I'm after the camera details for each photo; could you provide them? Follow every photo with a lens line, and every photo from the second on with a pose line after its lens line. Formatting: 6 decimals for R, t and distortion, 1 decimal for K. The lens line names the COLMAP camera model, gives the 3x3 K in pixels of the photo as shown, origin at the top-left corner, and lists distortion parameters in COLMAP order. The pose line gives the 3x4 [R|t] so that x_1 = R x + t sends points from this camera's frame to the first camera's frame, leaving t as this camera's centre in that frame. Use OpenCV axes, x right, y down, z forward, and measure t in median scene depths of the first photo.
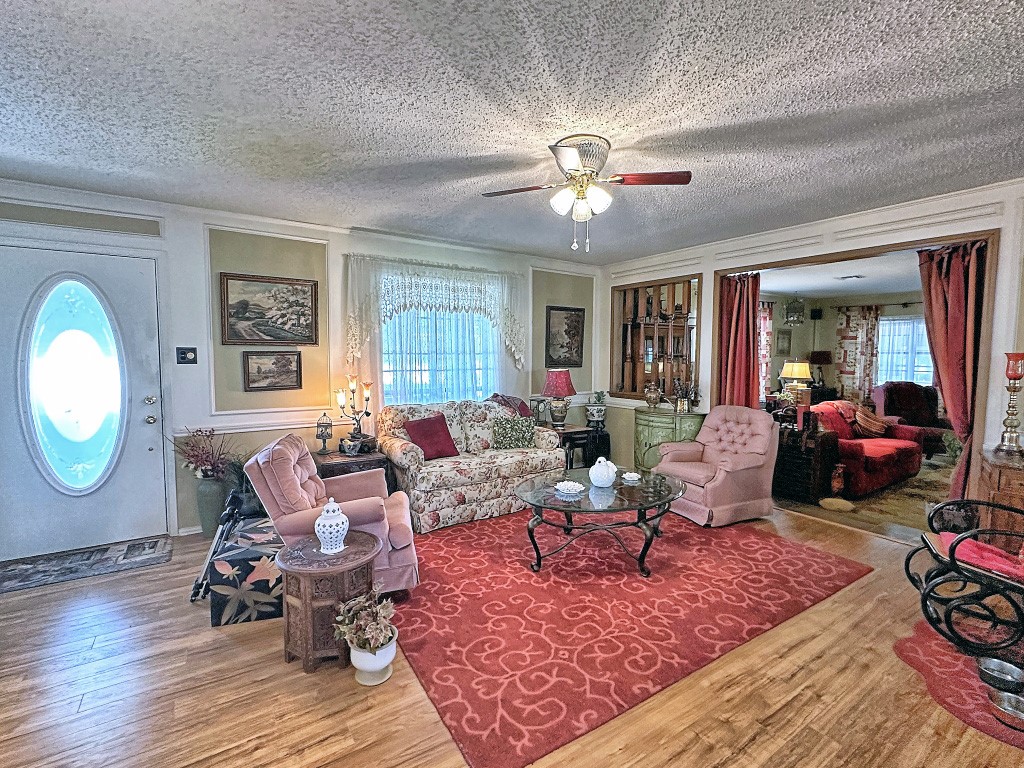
lens RADIAL K [[473.8, 0, 511.8], [0, 473.8, 384.4], [0, 0, 1]] dist [-0.001644, 0.000153]
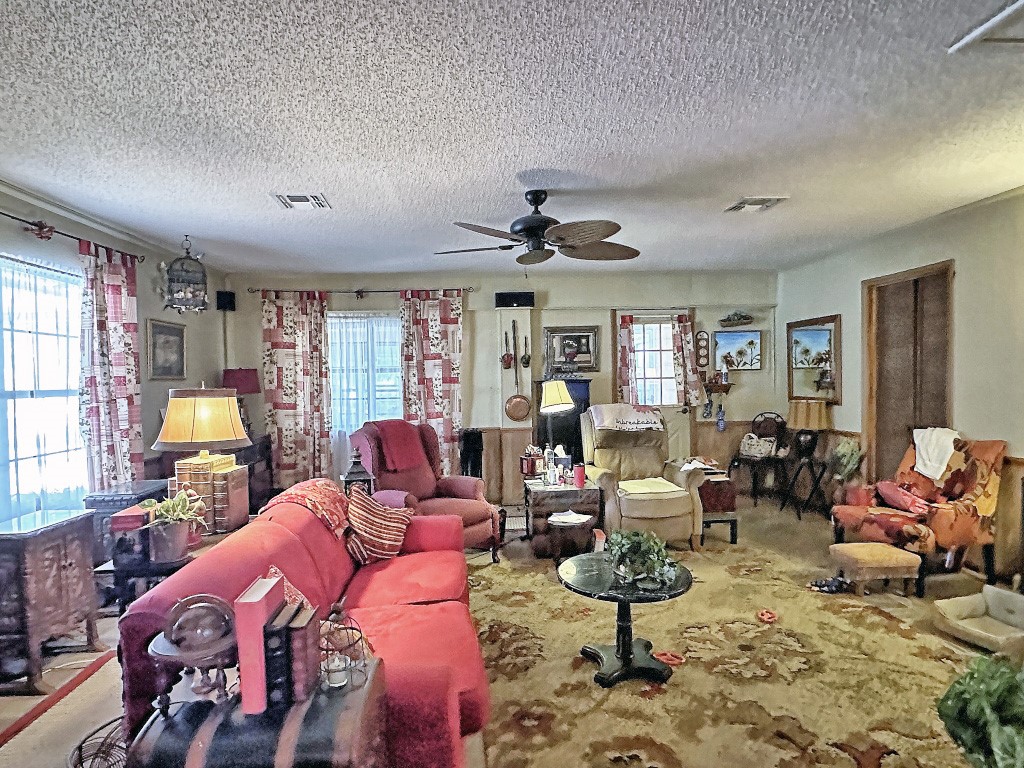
lens RADIAL K [[570.9, 0, 511.0], [0, 570.9, 386.9], [0, 0, 1]] dist [-0.008196, -0.000691]
pose [[0.495157, -0.033610, 0.868153, 0.258036], [0.079033, 0.996851, -0.006485, -0.023174], [-0.865201, 0.071824, 0.496254, 0.439042]]
